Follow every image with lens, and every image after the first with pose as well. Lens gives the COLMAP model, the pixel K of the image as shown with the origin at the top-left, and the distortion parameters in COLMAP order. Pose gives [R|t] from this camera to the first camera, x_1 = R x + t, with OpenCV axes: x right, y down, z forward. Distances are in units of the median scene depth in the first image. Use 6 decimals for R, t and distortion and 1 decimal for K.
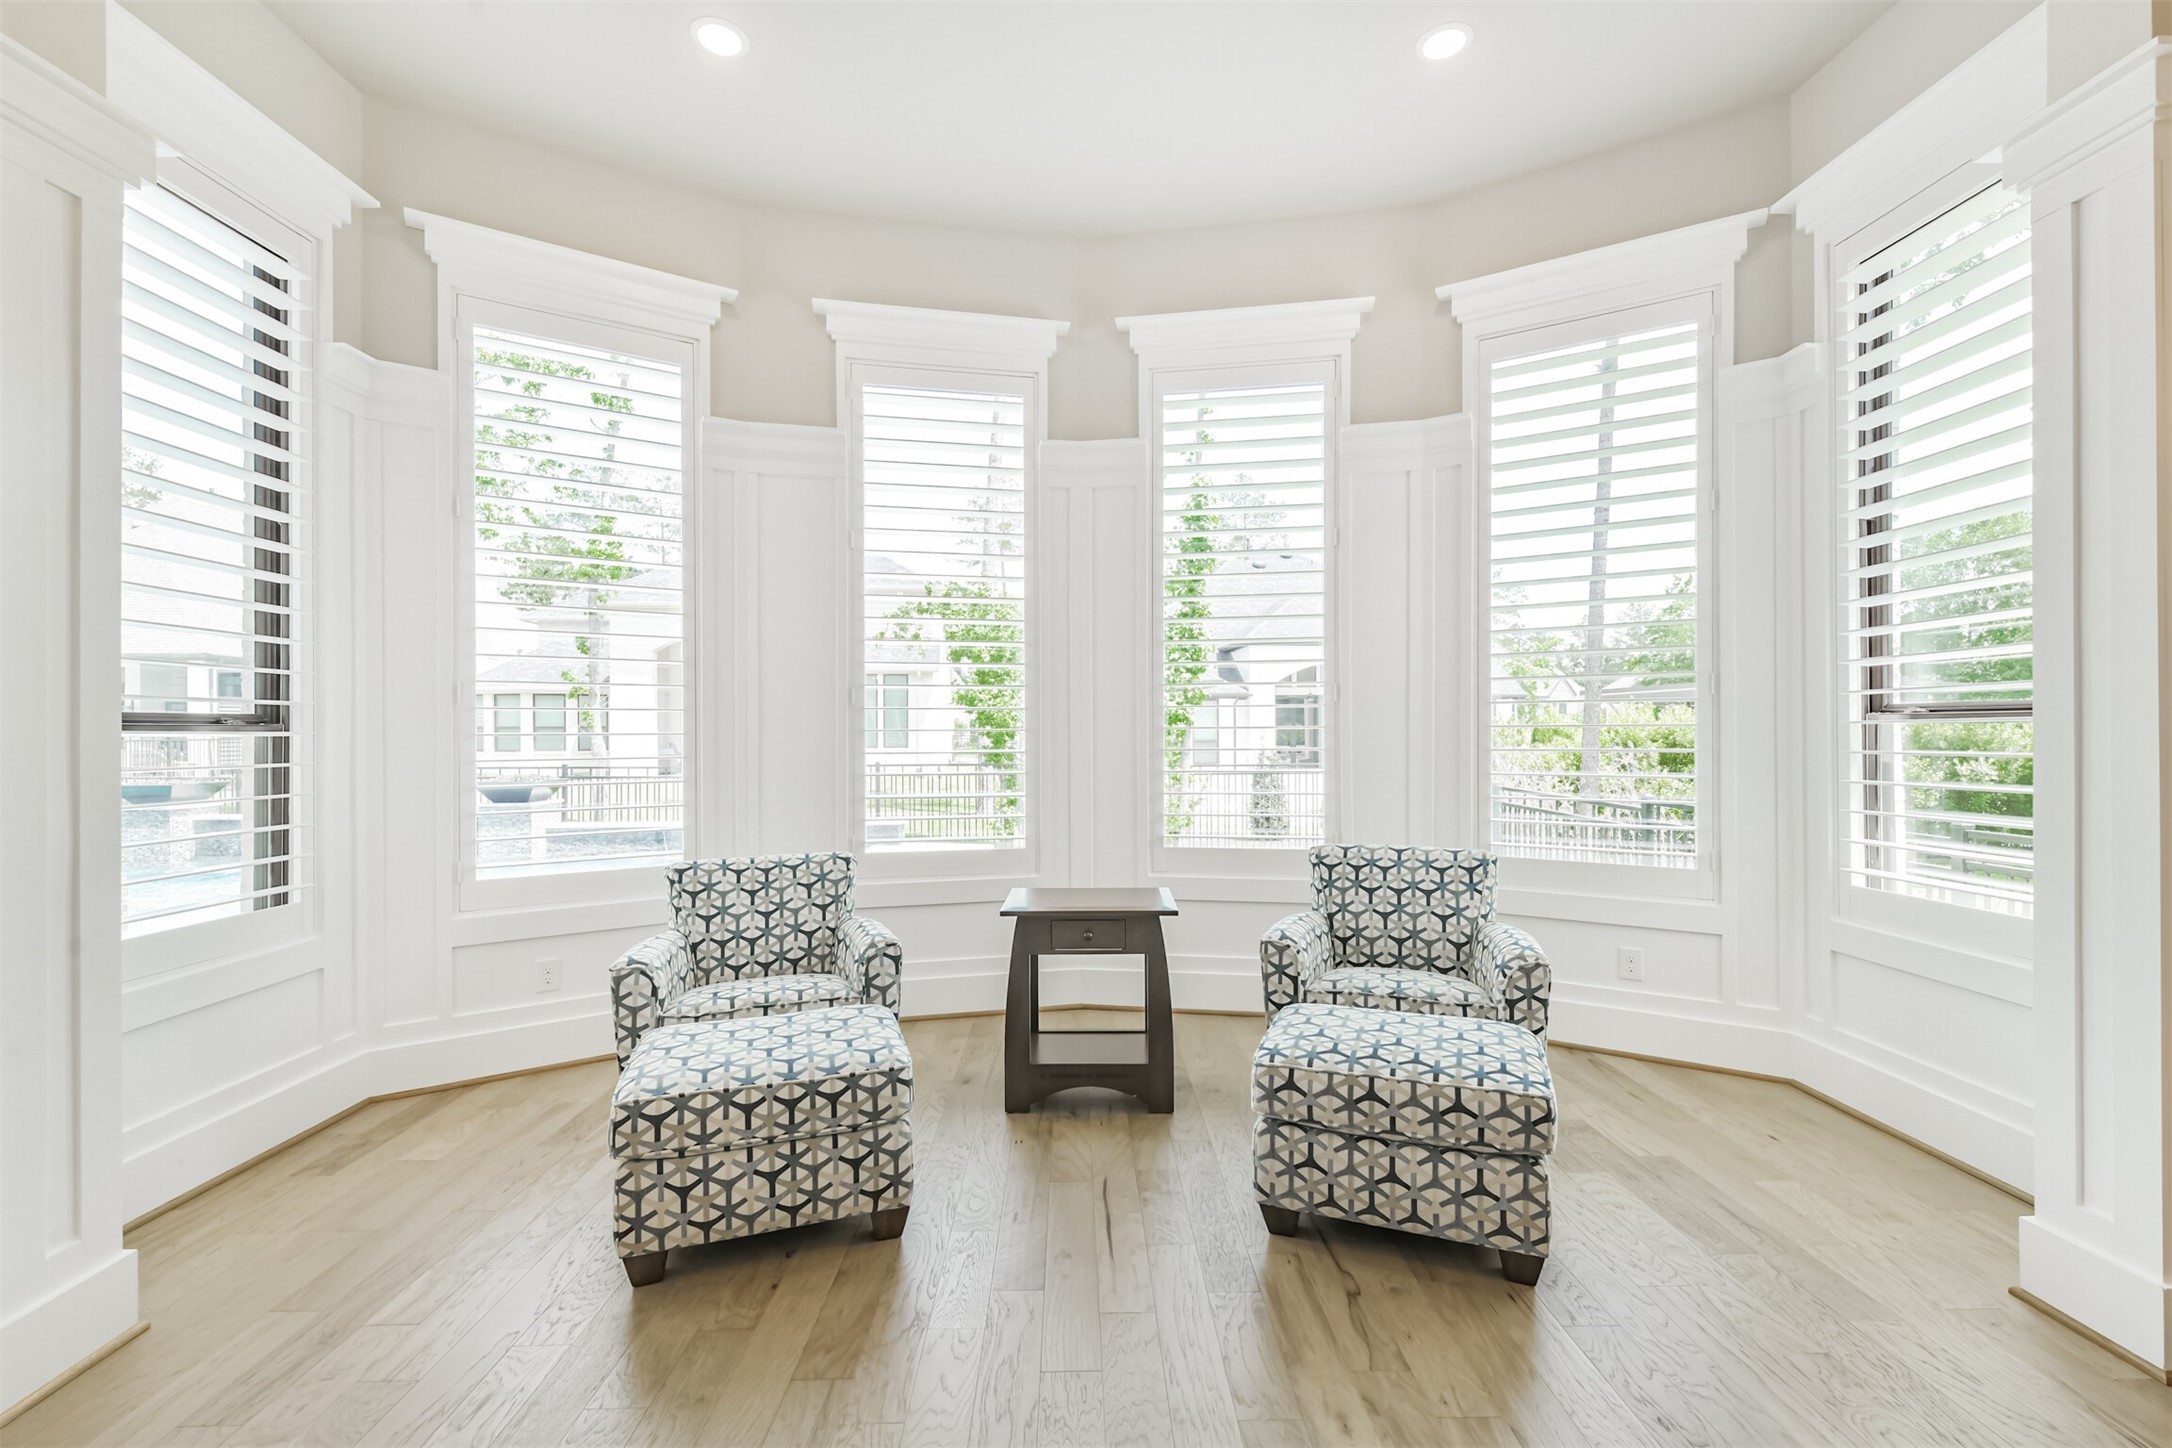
lens RADIAL K [[928.7, 0, 1090.9], [0, 928.7, 731.6], [0, 0, 1]] dist [0.021026, -0.009737]
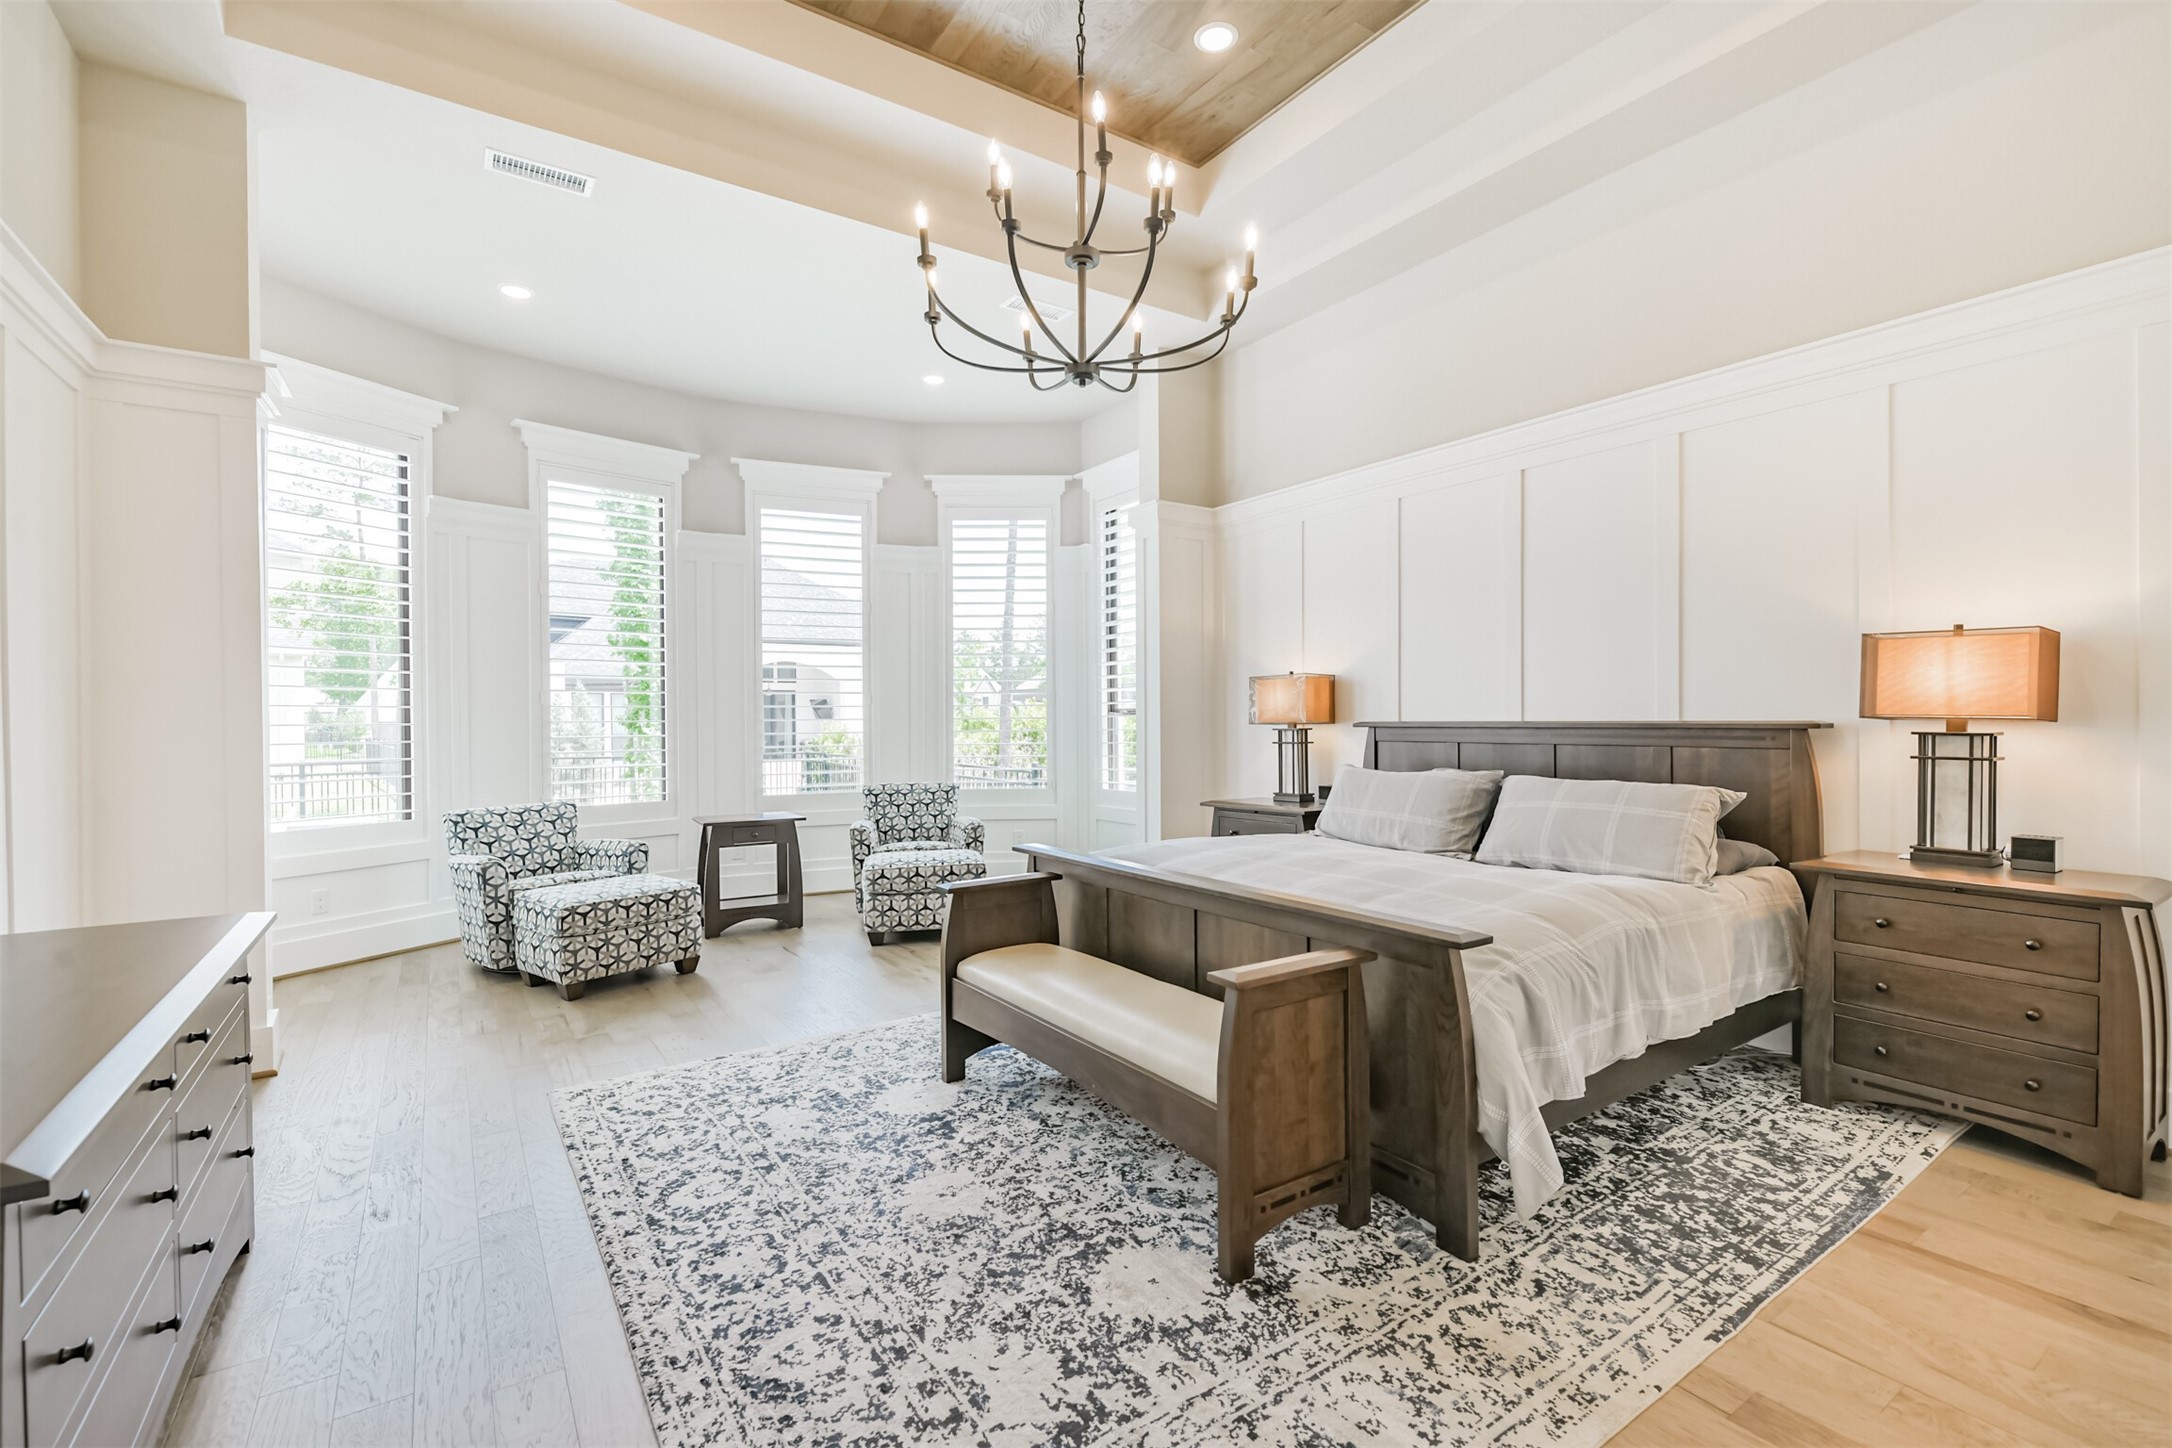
lens RADIAL K [[928.7, 0, 1090.9], [0, 928.7, 731.6], [0, 0, 1]] dist [0.021026, -0.009737]
pose [[0.837382, -0.008518, 0.546552, -0.418472], [0.004131, 0.999949, 0.009255, 0.005167], [-0.546603, -0.005492, 0.837374, -0.824500]]
